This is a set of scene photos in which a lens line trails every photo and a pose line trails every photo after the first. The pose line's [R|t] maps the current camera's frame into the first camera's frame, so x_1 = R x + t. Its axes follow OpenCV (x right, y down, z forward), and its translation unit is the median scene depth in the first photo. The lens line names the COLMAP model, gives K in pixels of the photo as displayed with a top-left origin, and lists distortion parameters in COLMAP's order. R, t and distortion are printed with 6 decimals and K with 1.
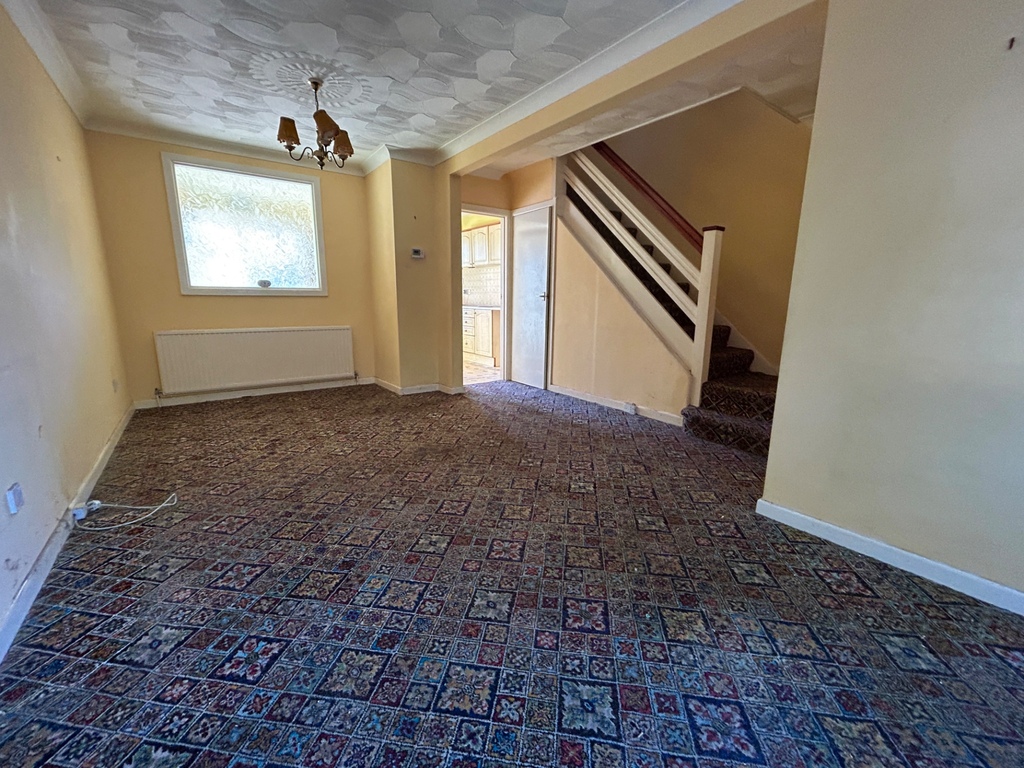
lens RADIAL K [[419.8, 0, 509.9], [0, 419.8, 382.0], [0, 0, 1]] dist [-0.008996, 0.000706]
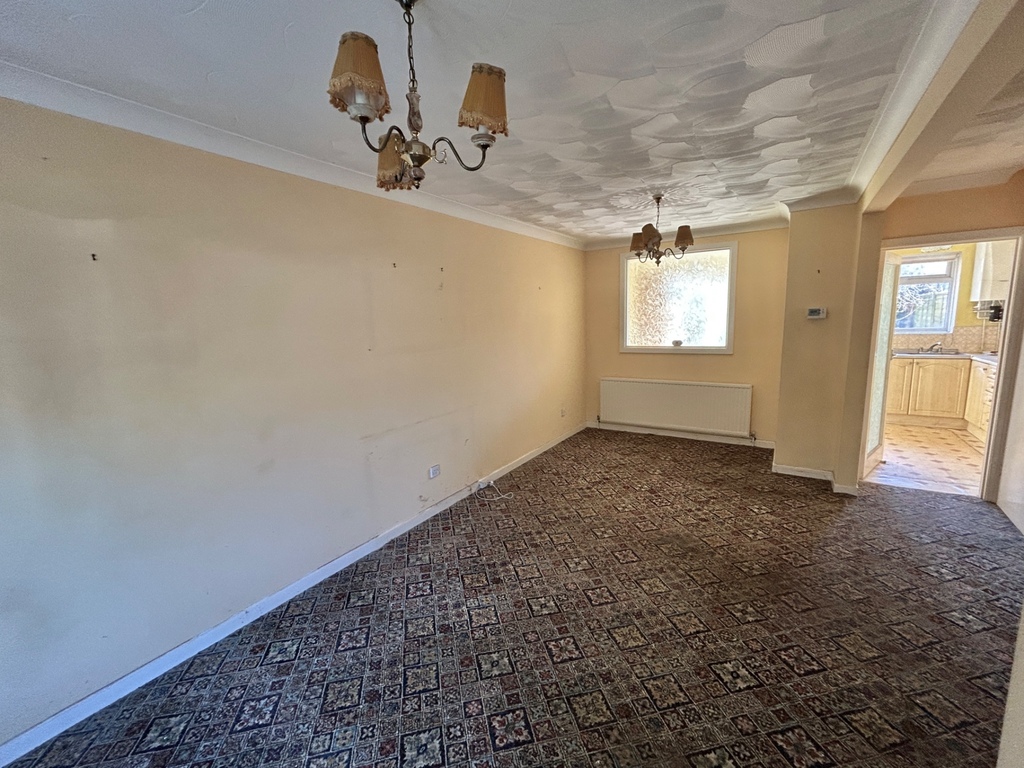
lens RADIAL K [[419.8, 0, 511.8], [0, 419.8, 383.4], [0, 0, 1]] dist [-0.008996, 0.000706]
pose [[0.367508, 0.119039, -0.922371, 0.848631], [-0.147759, 0.986651, 0.068462, -0.340353], [0.918208, 0.111129, 0.380191, 0.355780]]
